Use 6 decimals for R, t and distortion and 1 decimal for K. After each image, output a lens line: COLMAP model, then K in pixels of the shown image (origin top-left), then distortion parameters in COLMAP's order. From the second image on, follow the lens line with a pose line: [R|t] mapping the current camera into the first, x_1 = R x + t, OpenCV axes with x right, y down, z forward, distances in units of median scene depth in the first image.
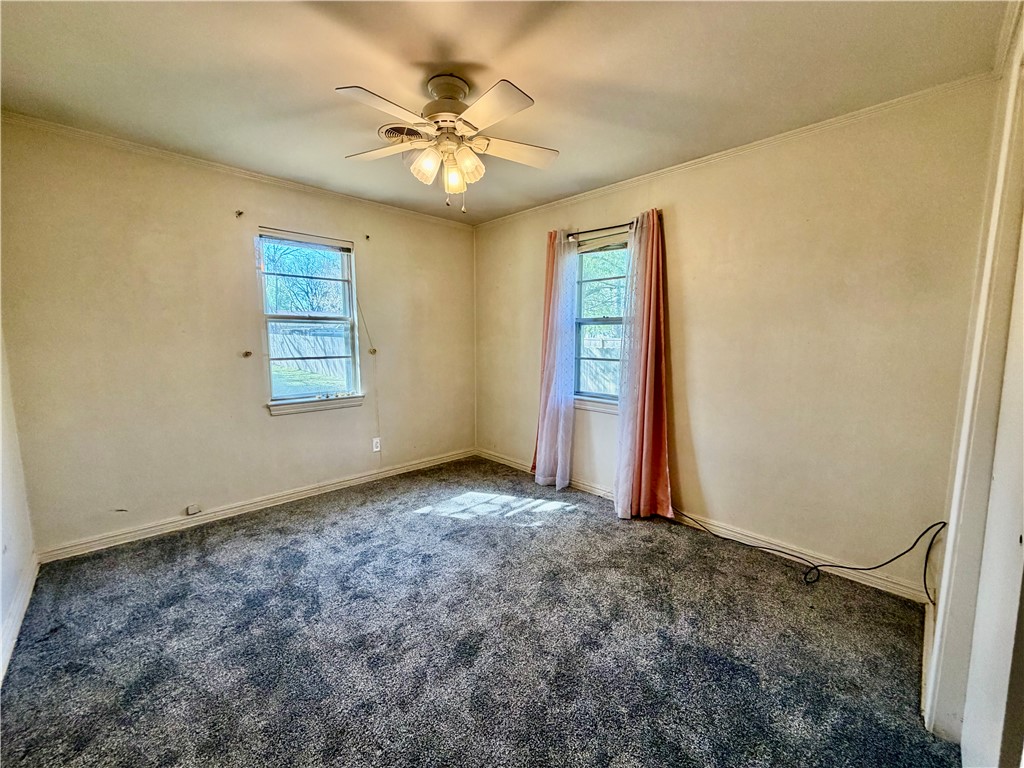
lens RADIAL K [[407.9, 0, 512.0], [0, 407.9, 384.0], [0, 0, 1]] dist [-0.000764, 0.000825]
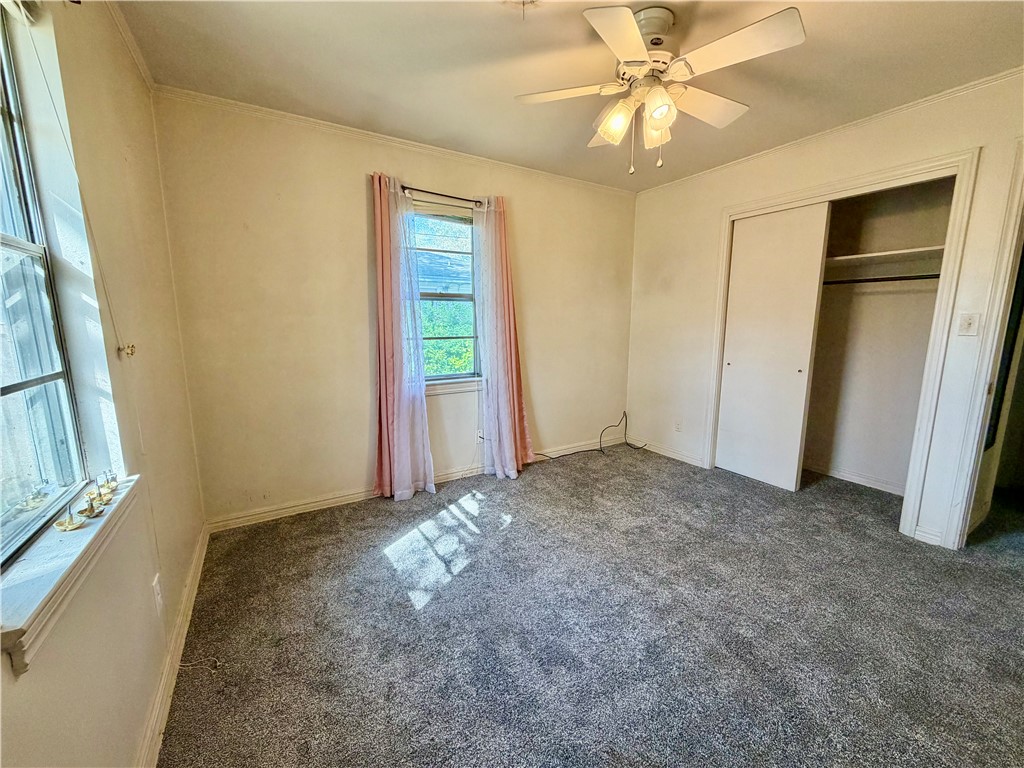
lens RADIAL K [[407.9, 0, 512.0], [0, 407.9, 384.0], [0, 0, 1]] dist [-0.000764, 0.000825]
pose [[0.215995, -0.160351, 0.963138, -0.899836], [0.112875, 0.983910, 0.138496, -0.093342], [-0.969848, 0.078800, 0.230619, 0.867960]]
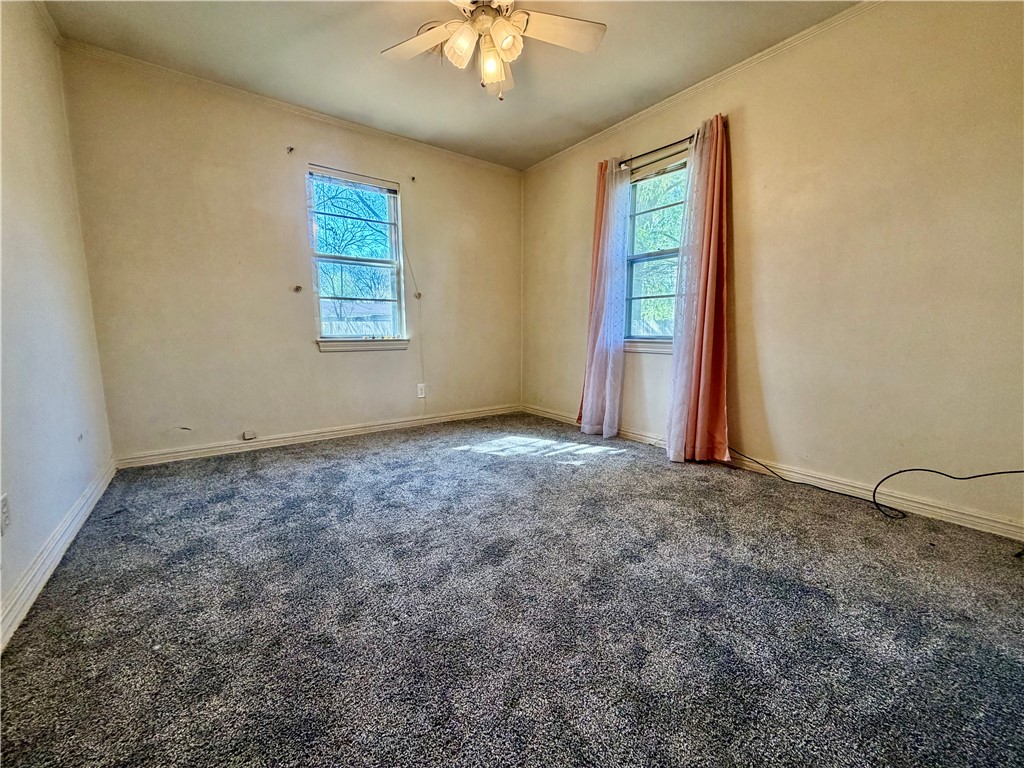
lens RADIAL K [[408.1, 0, 512.0], [0, 408.1, 384.0], [0, 0, 1]] dist [0.001722, -0.000101]
pose [[0.991223, 0.014209, -0.131432, 0.031161], [-0.012106, 0.999786, 0.016785, 0.171194], [0.131642, -0.015046, 0.991183, 0.054005]]
